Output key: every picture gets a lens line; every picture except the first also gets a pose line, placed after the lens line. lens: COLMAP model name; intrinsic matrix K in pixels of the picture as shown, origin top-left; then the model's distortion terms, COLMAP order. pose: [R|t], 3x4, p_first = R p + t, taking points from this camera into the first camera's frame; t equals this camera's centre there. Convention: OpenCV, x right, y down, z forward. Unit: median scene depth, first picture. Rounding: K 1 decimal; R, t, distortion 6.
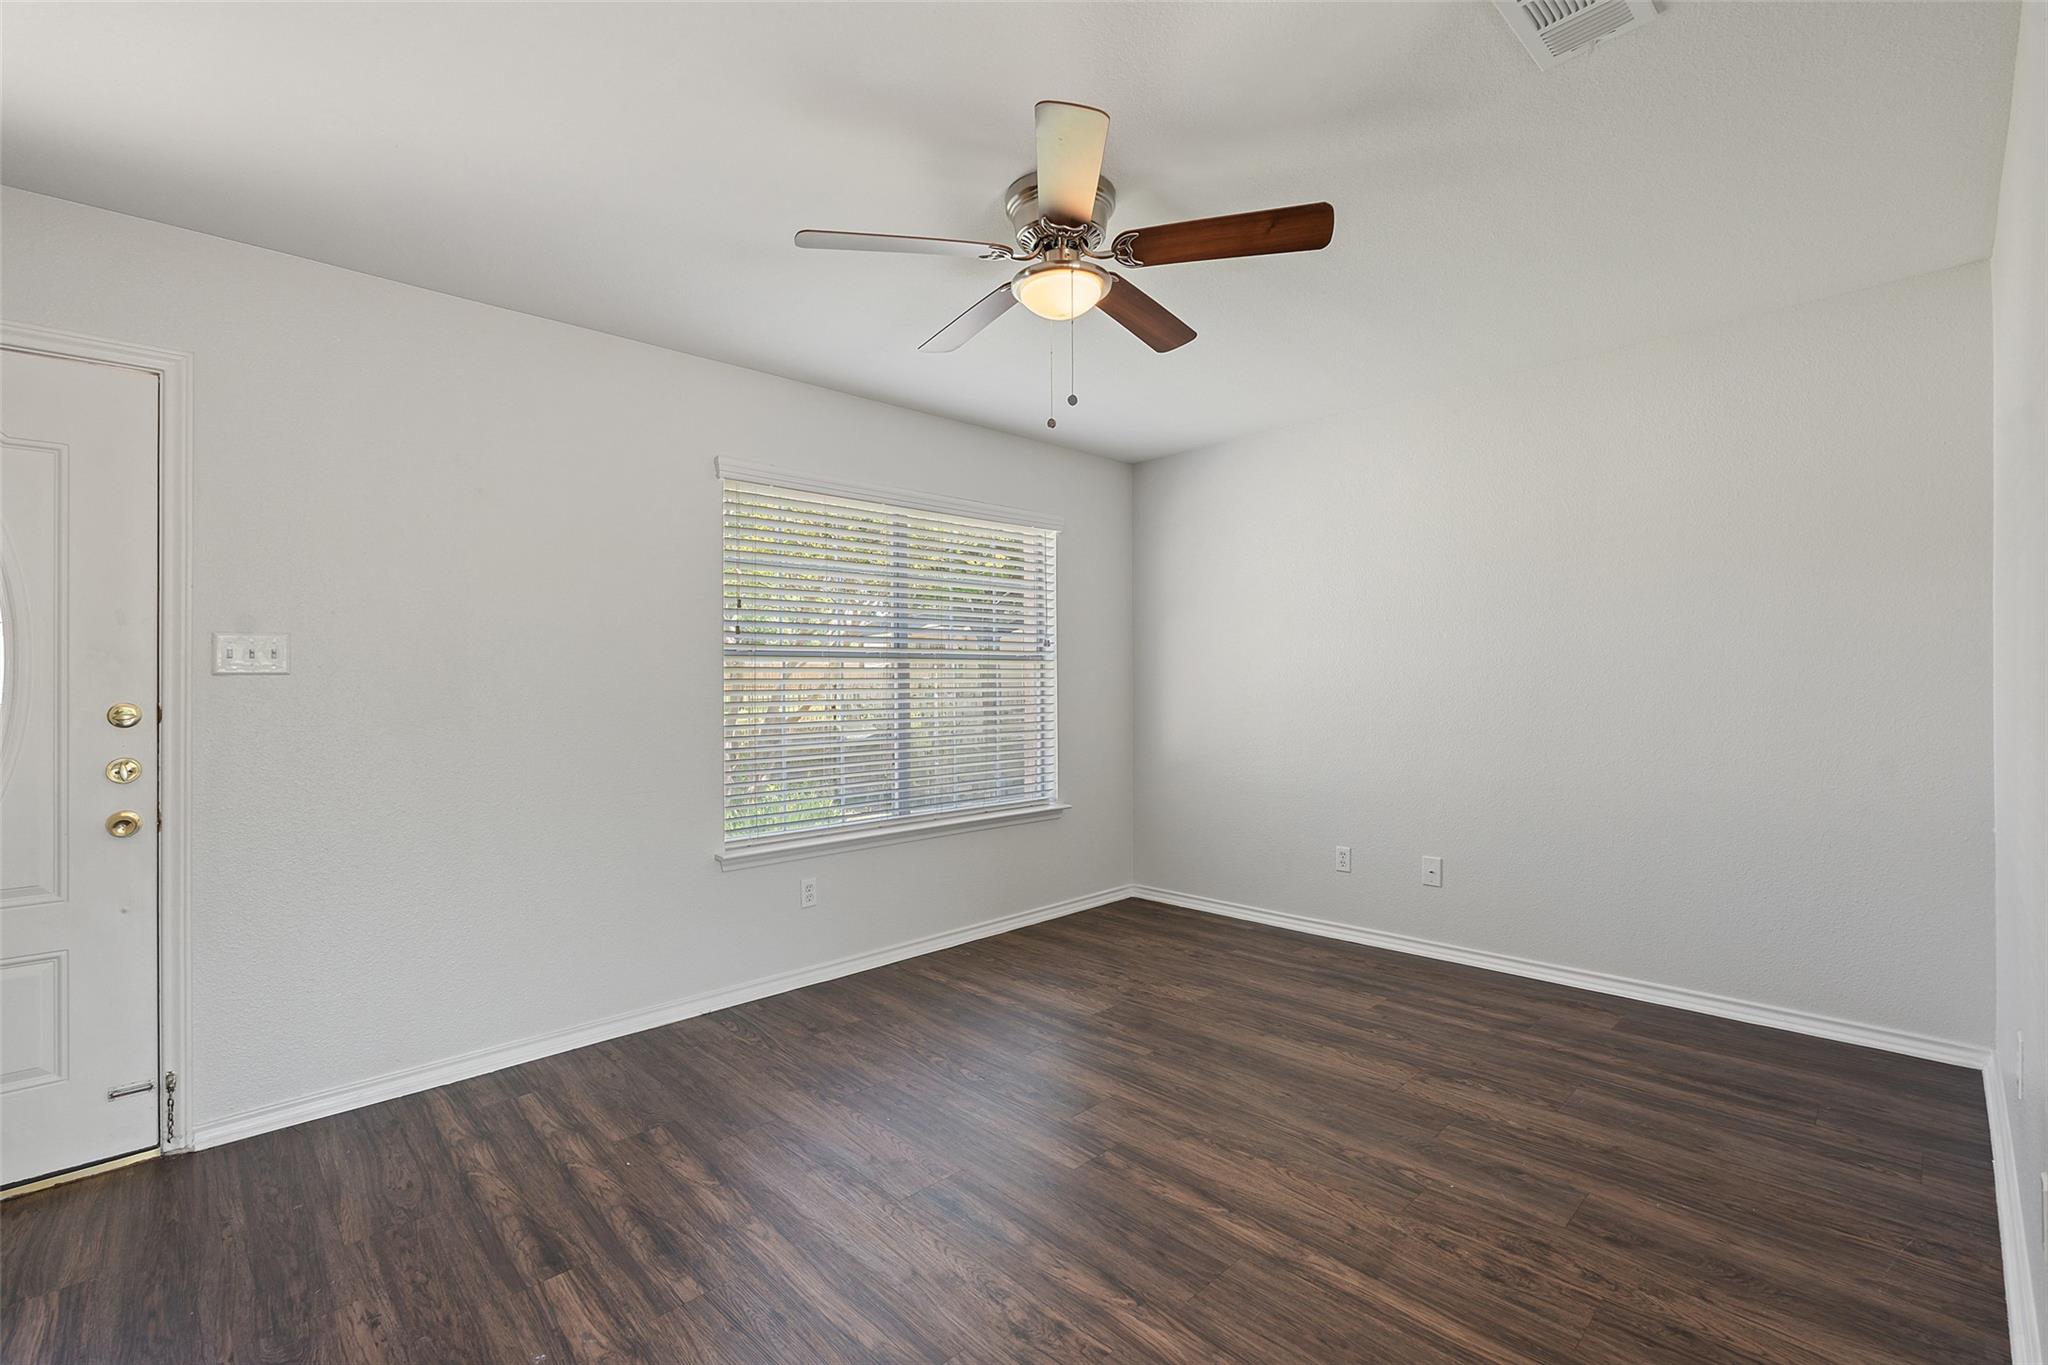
lens RADIAL K [[957.4, 0, 871.7], [0, 957.4, 682.1], [0, 0, 1]] dist [-0.001500, -0.000102]
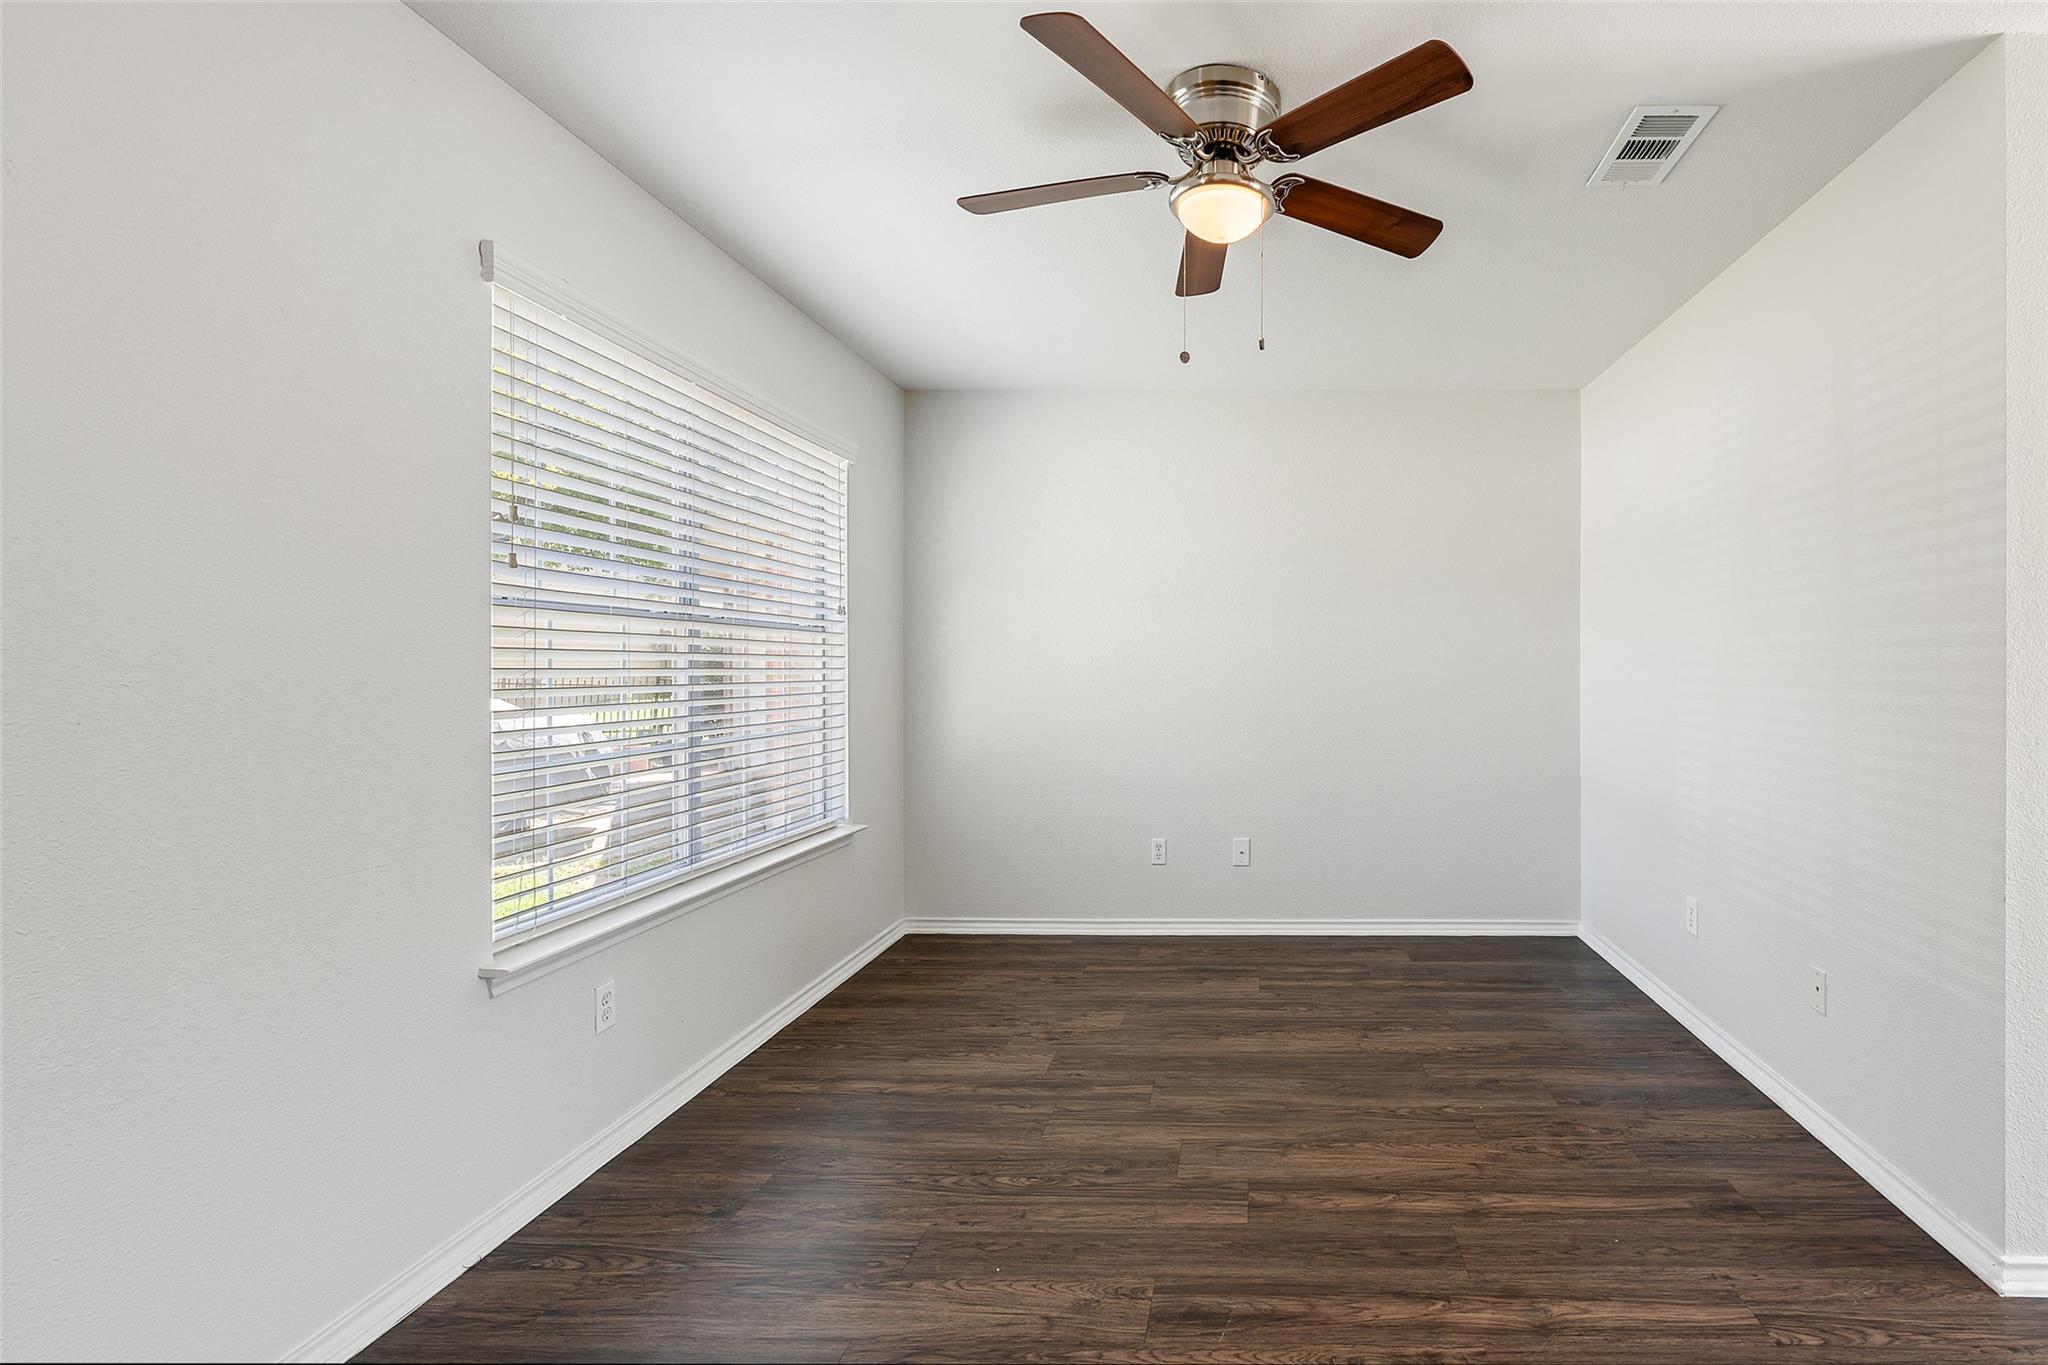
lens RADIAL K [[1154.0, 0, 1289.6], [0, 1154.0, 667.8], [0, 0, 1]] dist [-0.005196, 0.000624]
pose [[0.582287, 0.014821, 0.812848, -0.486955], [-0.015730, 0.999852, -0.006962, 0.007500], [-0.812831, -0.008732, 0.582434, 0.279477]]
